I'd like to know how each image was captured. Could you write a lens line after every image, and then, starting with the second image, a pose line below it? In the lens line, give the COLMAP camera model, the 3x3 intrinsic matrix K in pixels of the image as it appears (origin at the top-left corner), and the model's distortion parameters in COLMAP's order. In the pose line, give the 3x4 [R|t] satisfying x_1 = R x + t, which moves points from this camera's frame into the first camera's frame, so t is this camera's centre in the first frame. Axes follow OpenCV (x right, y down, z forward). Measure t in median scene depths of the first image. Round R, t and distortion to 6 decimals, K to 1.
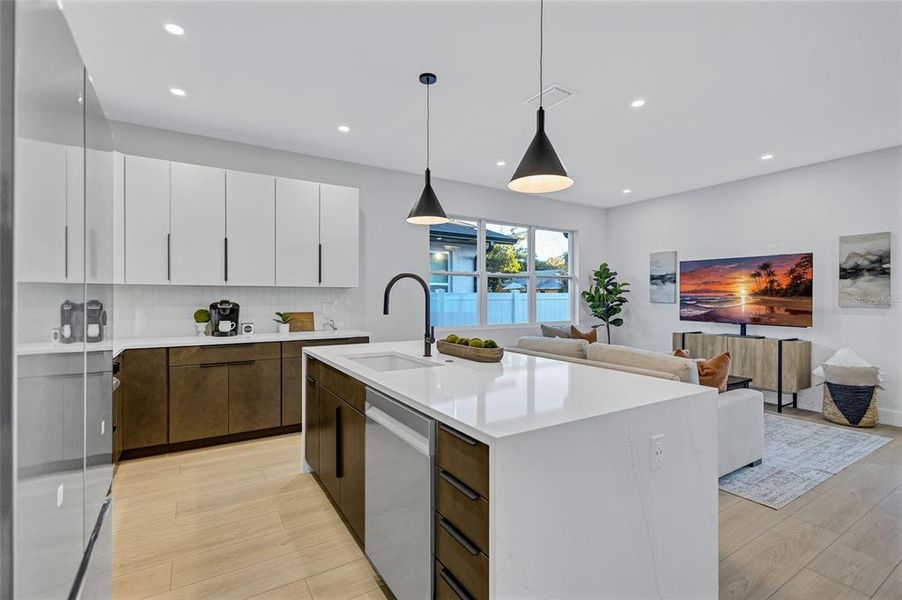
lens RADIAL K [[411.5, 0, 449.9], [0, 411.5, 298.8], [0, 0, 1]] dist [0.009630, -0.004123]
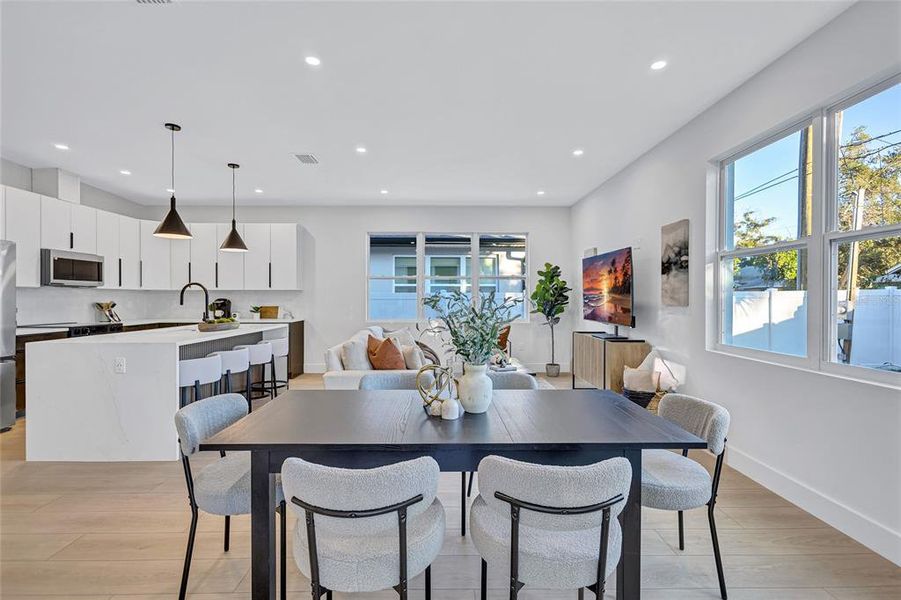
lens RADIAL K [[411.0, 0, 449.4], [0, 411.0, 298.8], [0, 0, 1]] dist [0.009630, -0.004123]
pose [[0.861801, -0.000538, -0.507245, 0.918355], [-0.000540, 0.999998, -0.001977, 0.006498], [0.507245, 0.001978, 0.861799, 0.000489]]
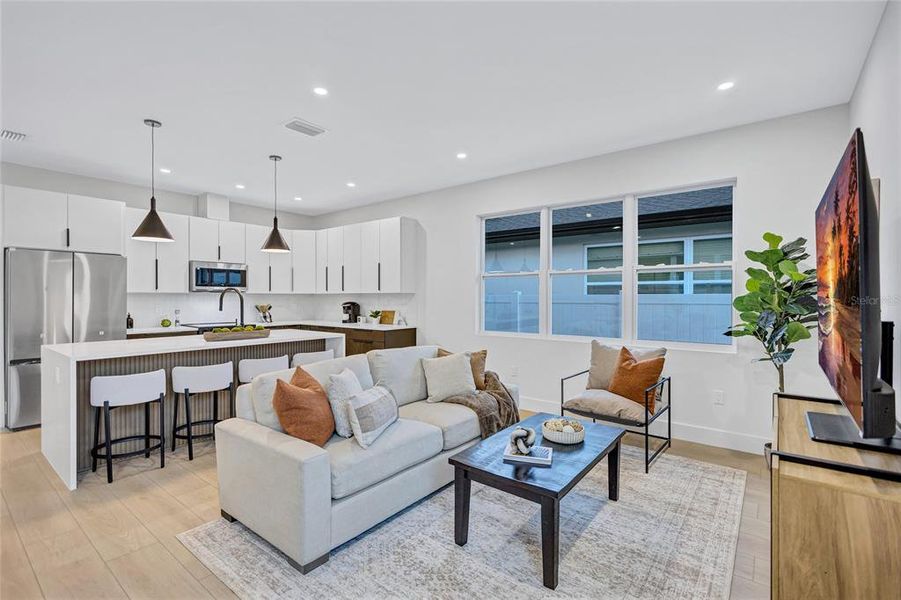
lens RADIAL K [[411.0, 0, 449.4], [0, 411.0, 298.8], [0, 0, 1]] dist [0.009630, -0.004123]
pose [[0.346354, 0.001306, -0.938103, 0.946350], [-0.004670, 0.999989, -0.000332, -0.008552], [0.938092, 0.004496, 0.346357, 0.638090]]
